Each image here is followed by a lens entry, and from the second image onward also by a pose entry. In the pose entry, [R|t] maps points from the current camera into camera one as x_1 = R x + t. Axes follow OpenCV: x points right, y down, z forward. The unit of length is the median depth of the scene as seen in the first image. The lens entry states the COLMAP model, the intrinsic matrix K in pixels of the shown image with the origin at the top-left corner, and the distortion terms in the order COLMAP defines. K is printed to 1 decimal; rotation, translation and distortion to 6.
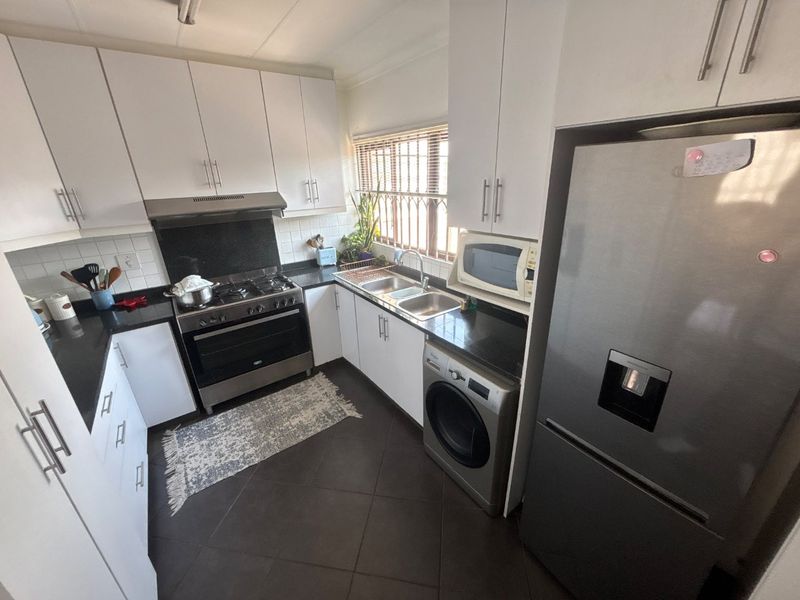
lens RADIAL K [[324.2, 0, 393.8], [0, 324.2, 302.9], [0, 0, 1]] dist [0.001118, -0.000345]
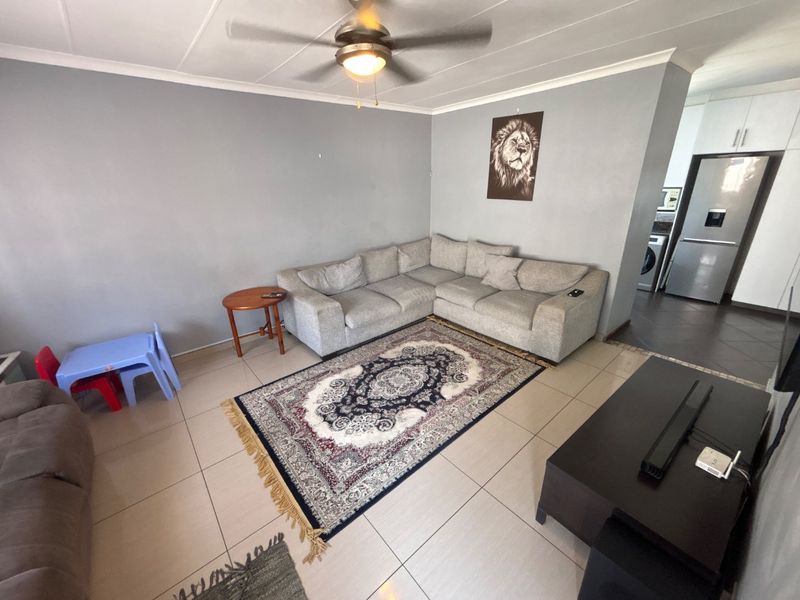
lens RADIAL K [[324.2, 0, 392.1], [0, 324.2, 298.9], [0, 0, 1]] dist [0.001118, -0.000345]
pose [[0.997042, -0.017465, 0.074845, -3.642201], [0.019930, 0.999279, -0.032326, 1.329216], [-0.074227, 0.033722, 0.996671, -2.724591]]
